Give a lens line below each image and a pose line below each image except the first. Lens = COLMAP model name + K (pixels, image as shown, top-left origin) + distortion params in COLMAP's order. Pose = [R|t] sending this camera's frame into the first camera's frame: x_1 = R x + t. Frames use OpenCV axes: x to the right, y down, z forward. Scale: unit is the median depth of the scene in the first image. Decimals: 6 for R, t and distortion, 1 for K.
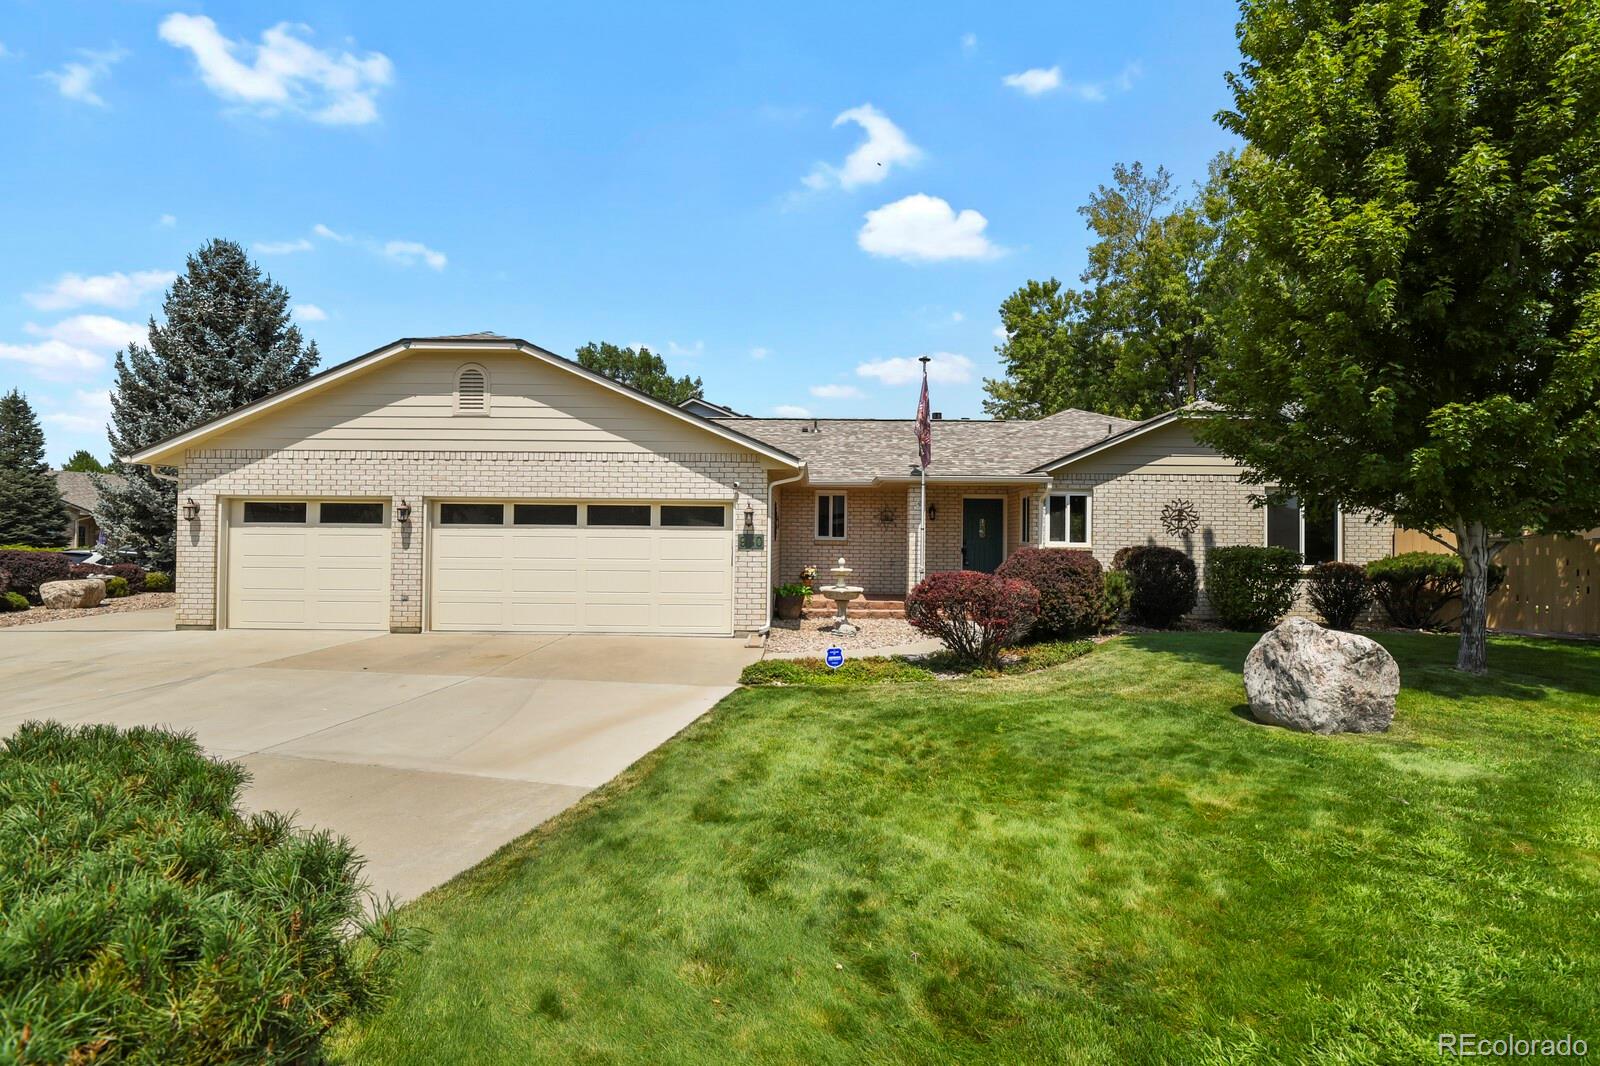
lens RADIAL K [[774.9, 0, 801.1], [0, 774.9, 532.9], [0, 0, 1]] dist [-0.013033, -0.001951]
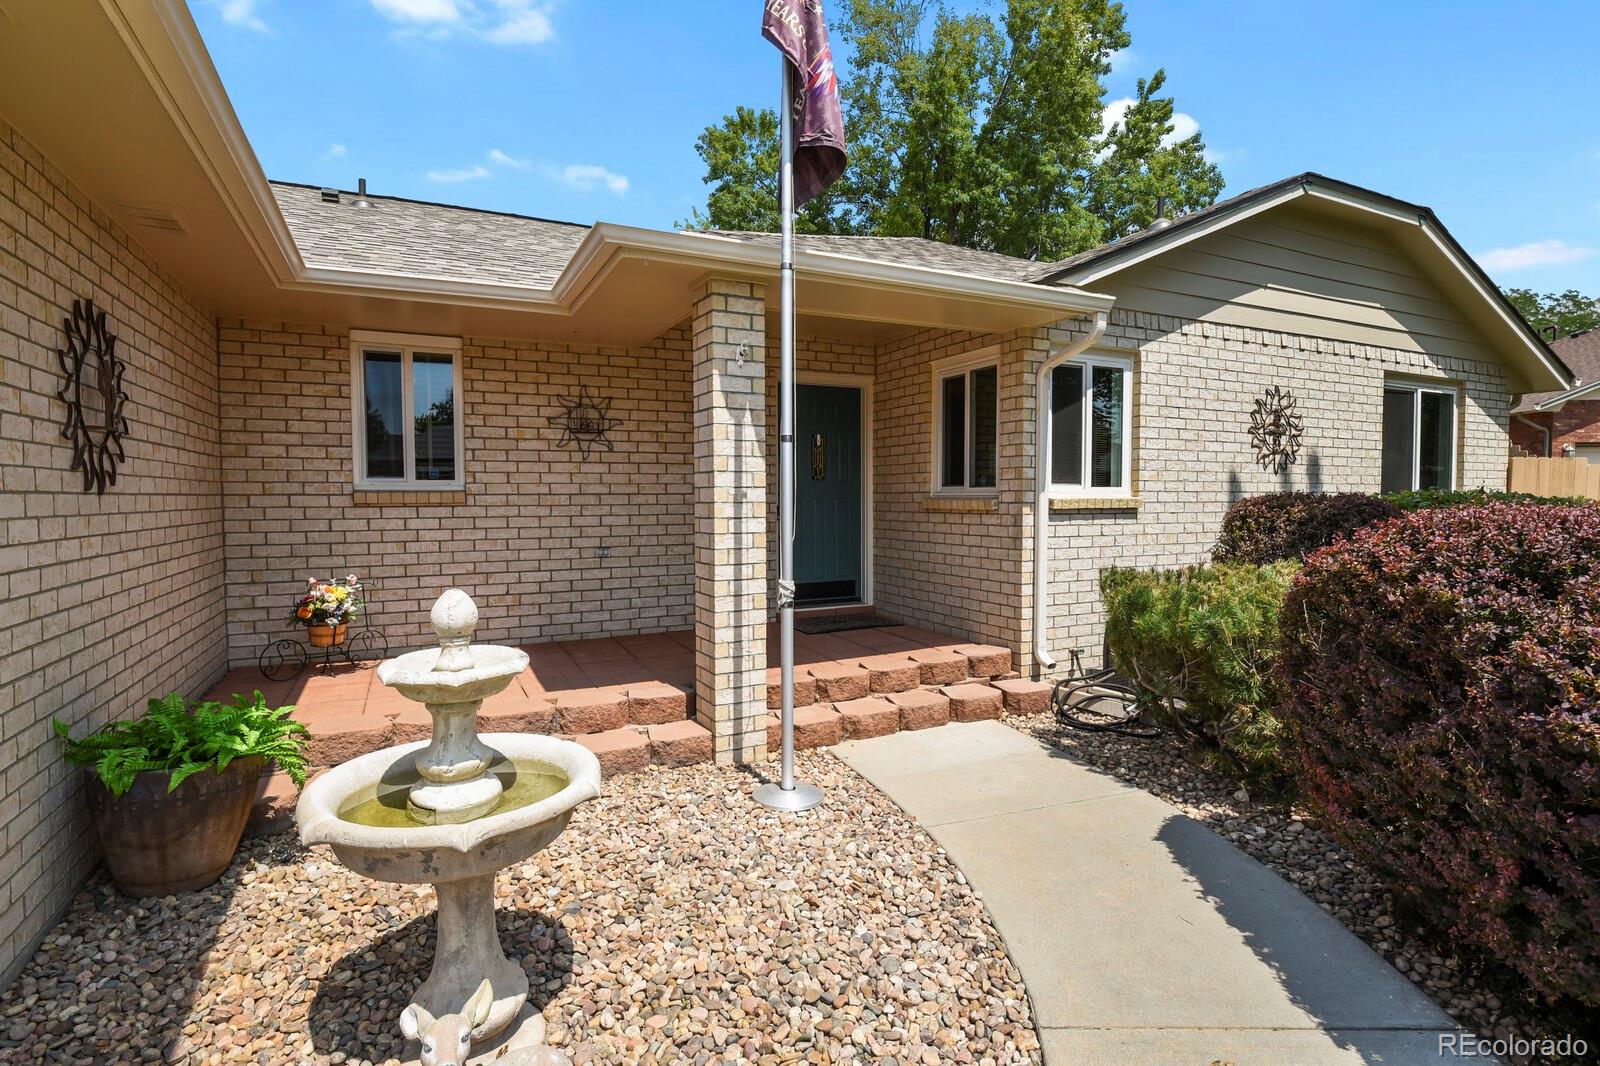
lens RADIAL K [[774.9, 0, 803.6], [0, 774.9, 525.1], [0, 0, 1]] dist [-0.013033, -0.001951]
pose [[0.884236, -0.032932, 0.465877, 0.037085], [0.010276, 0.998641, 0.051089, 0.010448], [-0.466926, -0.040388, 0.883373, 0.722230]]
